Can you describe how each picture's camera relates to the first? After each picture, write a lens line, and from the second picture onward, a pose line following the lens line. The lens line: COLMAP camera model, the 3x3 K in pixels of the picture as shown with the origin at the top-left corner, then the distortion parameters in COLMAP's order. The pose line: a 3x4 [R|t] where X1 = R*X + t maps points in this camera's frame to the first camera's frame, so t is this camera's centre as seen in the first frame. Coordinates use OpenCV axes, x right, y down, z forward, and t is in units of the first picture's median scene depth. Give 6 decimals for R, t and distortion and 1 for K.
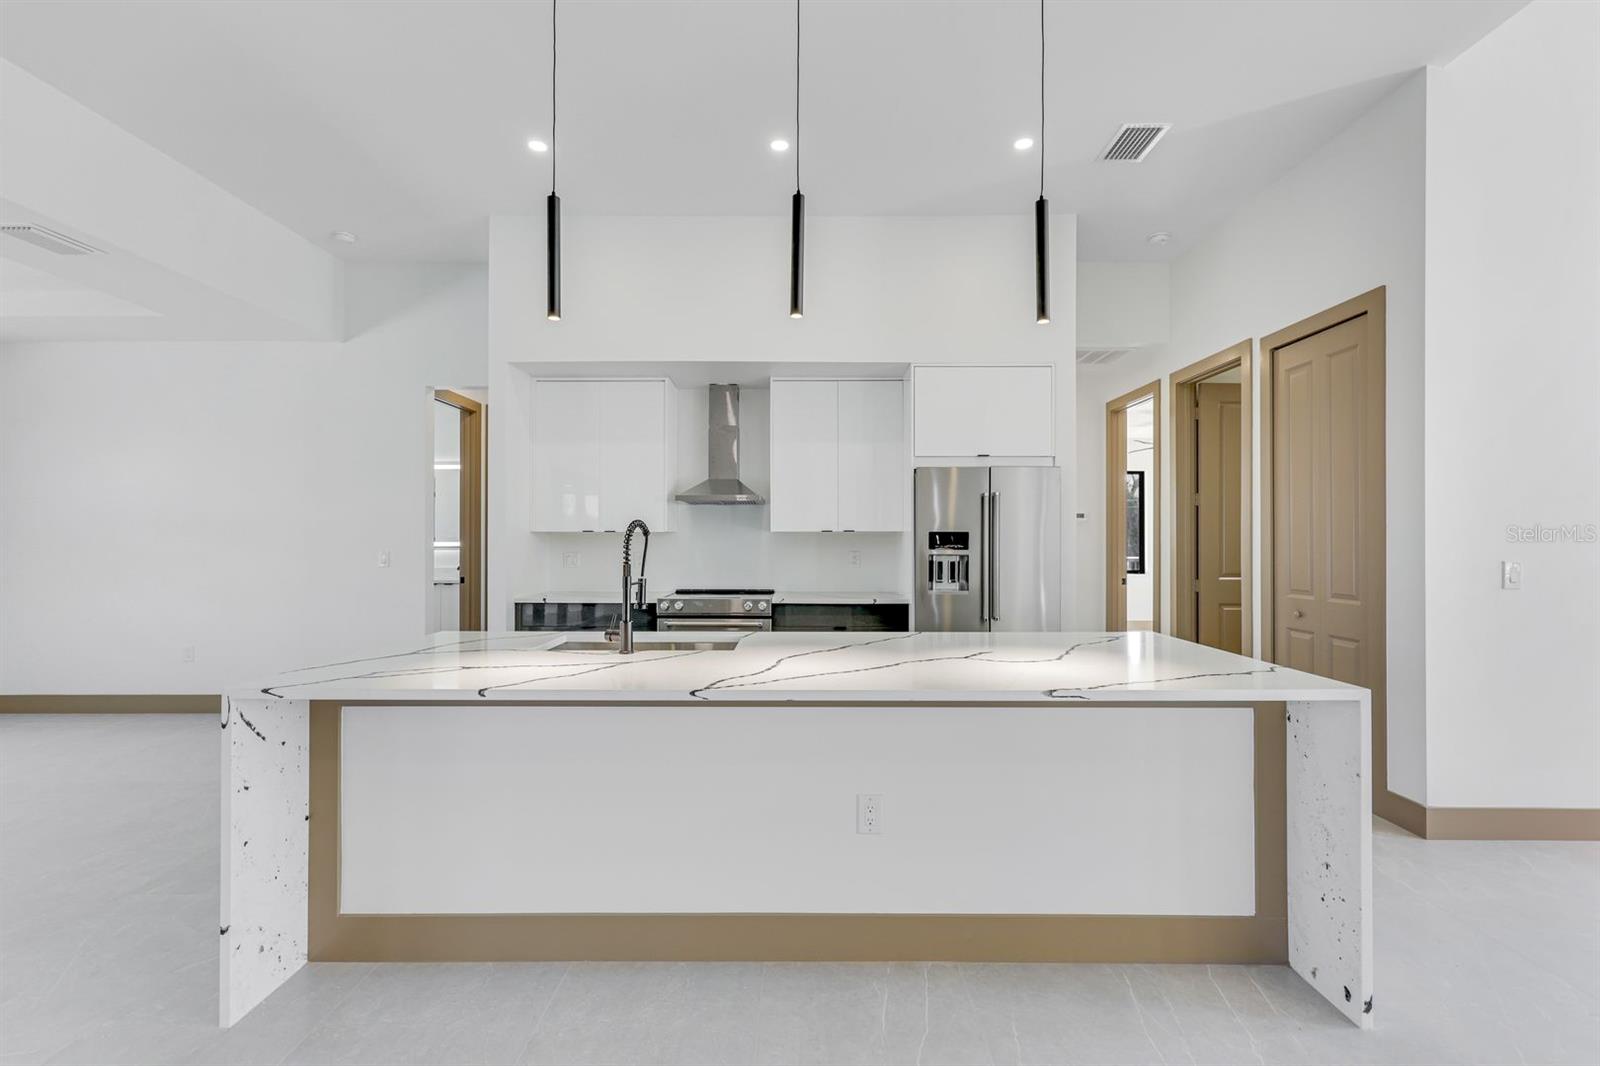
lens RADIAL K [[698.3, 0, 803.0], [0, 698.3, 538.6], [0, 0, 1]] dist [0.002342, -0.000313]
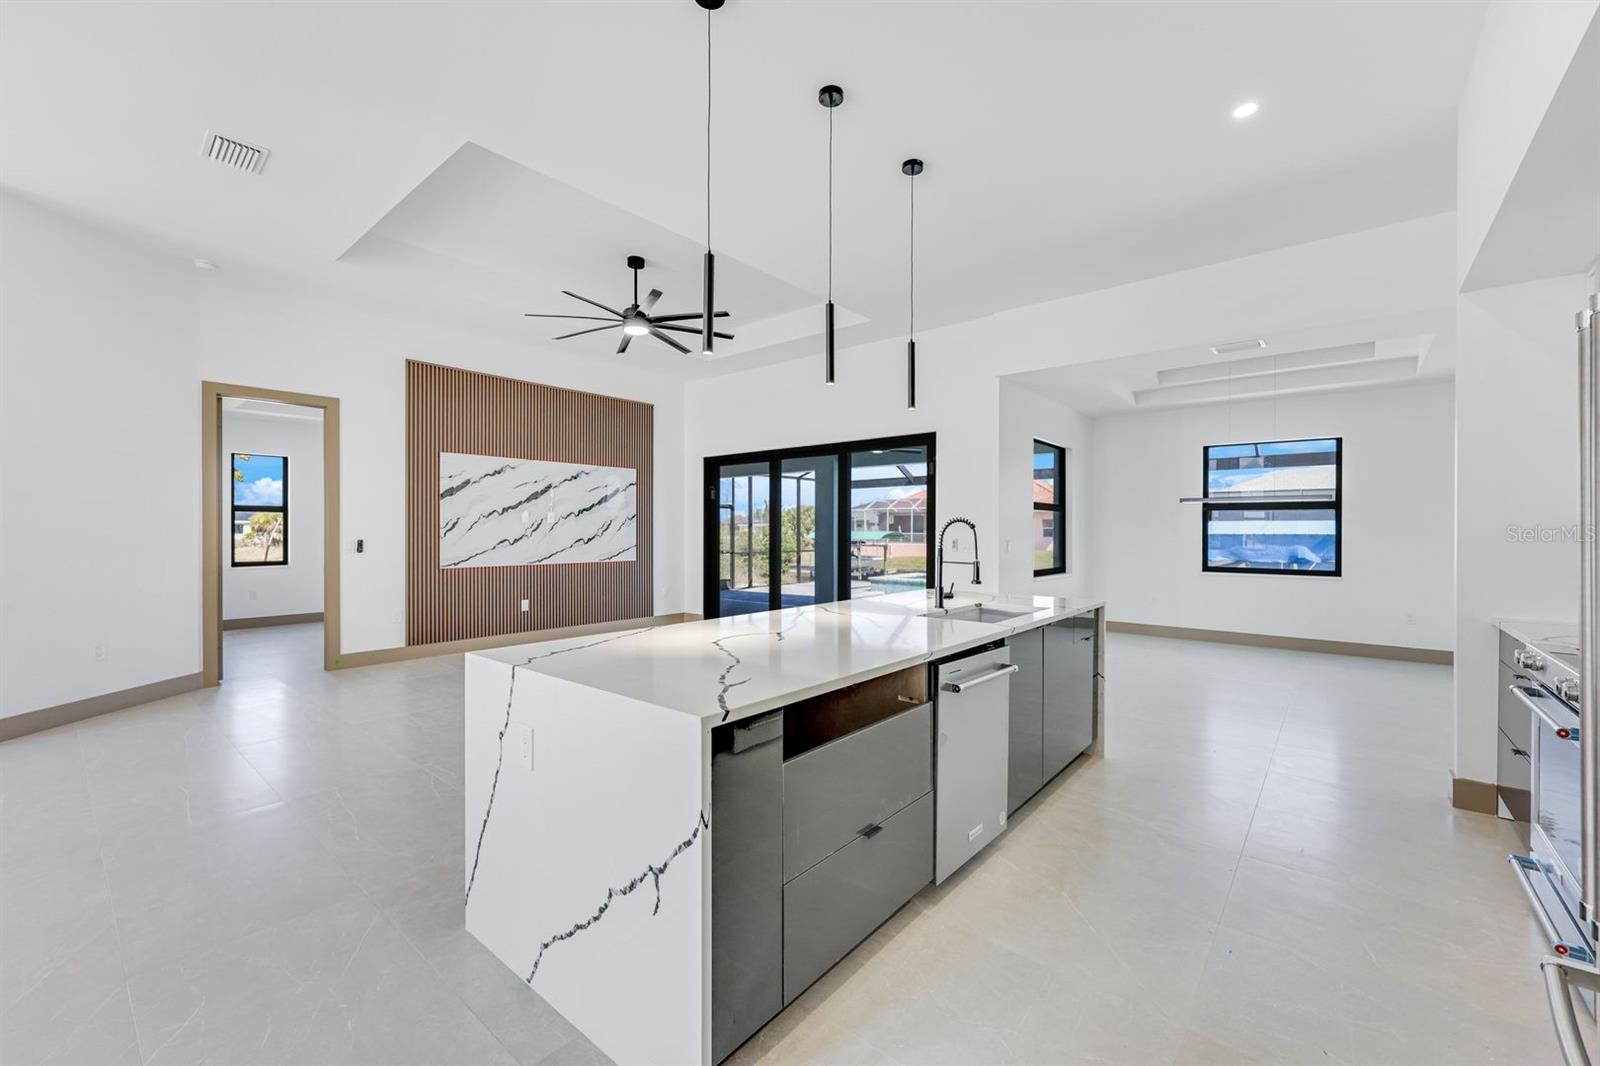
lens RADIAL K [[643.9, 0, 804.7], [0, 643.9, 528.5], [0, 0, 1]] dist [0.008390, -0.000681]
pose [[-0.639452, -0.002400, -0.768828, 0.559314], [-0.003728, 0.999993, -0.000021, -0.001759], [0.768822, 0.002853, -0.639456, 0.935200]]
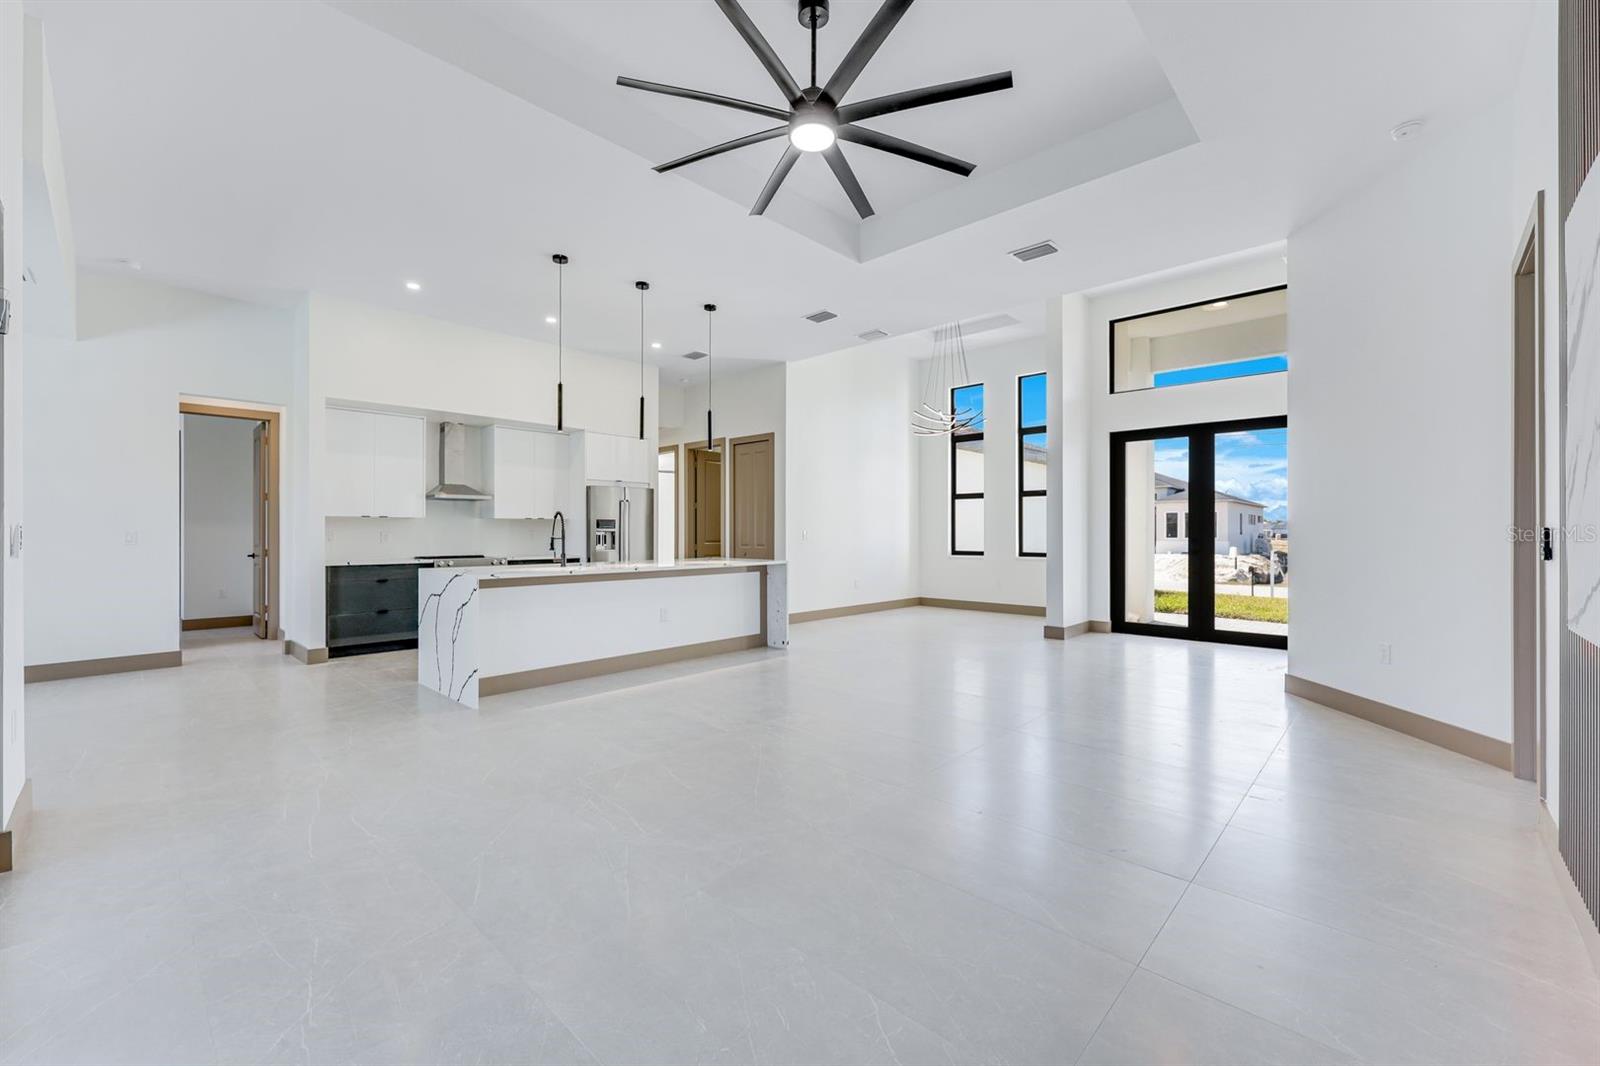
lens RADIAL K [[698.3, 0, 798.1], [0, 698.3, 532.1], [0, 0, 1]] dist [0.002342, -0.000313]
pose [[0.677732, -0.000082, 0.735309, -0.831450], [0.002386, 0.999995, -0.002088, 0.029785], [-0.735305, 0.003169, 0.677729, -0.689911]]
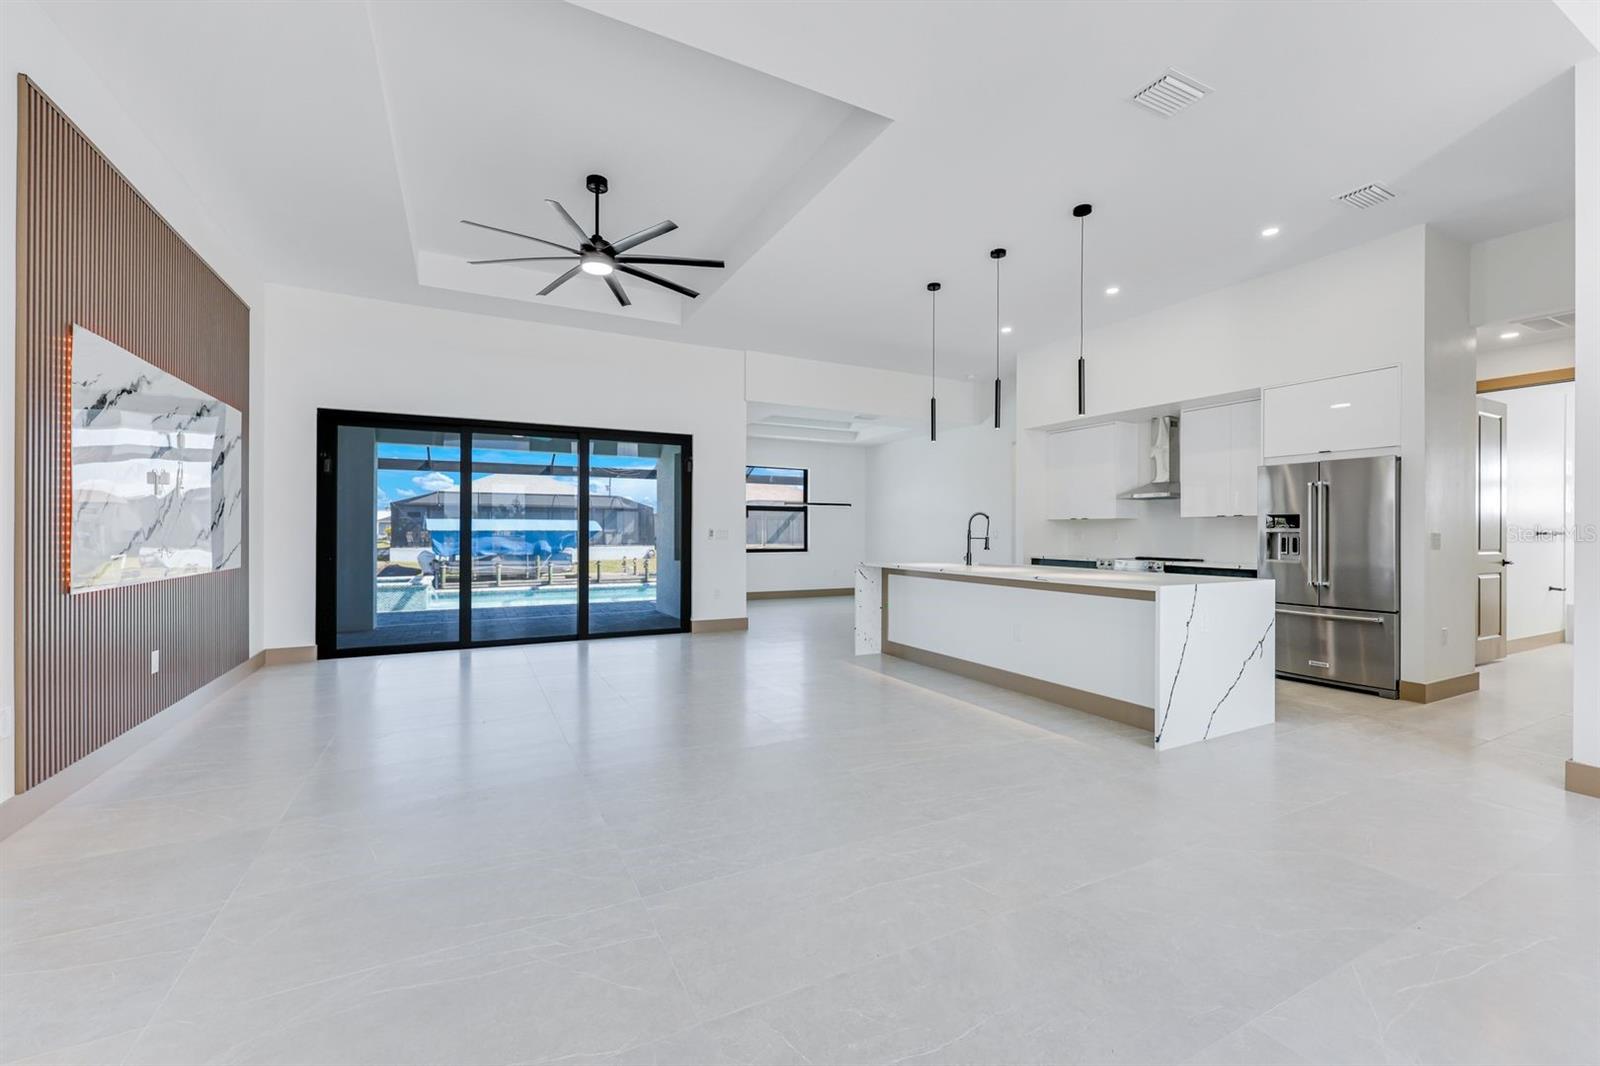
lens RADIAL K [[643.9, 0, 792.8], [0, 643.9, 532.6], [0, 0, 1]] dist [0.008390, -0.000681]
pose [[0.459323, 0.004373, -0.888259, 0.857071], [-0.005783, 0.999981, 0.001933, 0.026711], [0.888250, 0.004249, 0.459340, -0.355184]]
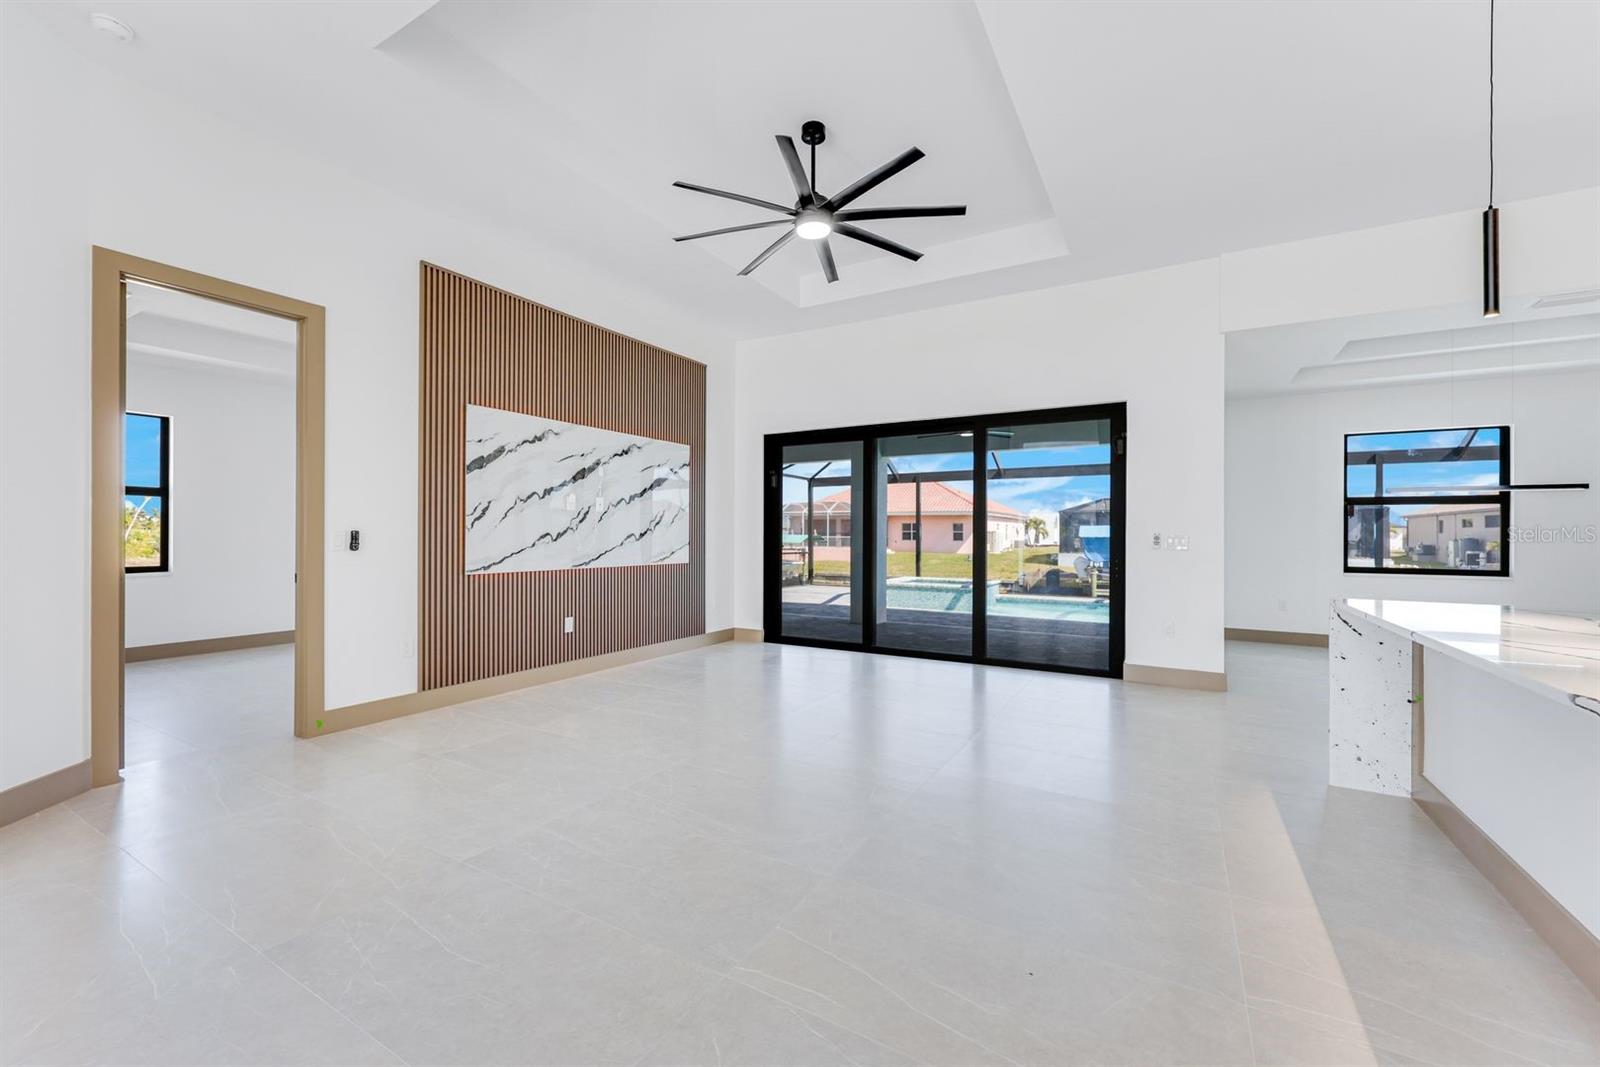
lens RADIAL K [[643.9, 0, 805.3], [0, 643.9, 531.1], [0, 0, 1]] dist [0.008390, -0.000681]
pose [[-0.502711, -0.007234, -0.864424, 0.562312], [-0.007677, 0.999963, -0.003904, 0.025777], [0.864420, 0.004674, -0.502748, 0.296509]]
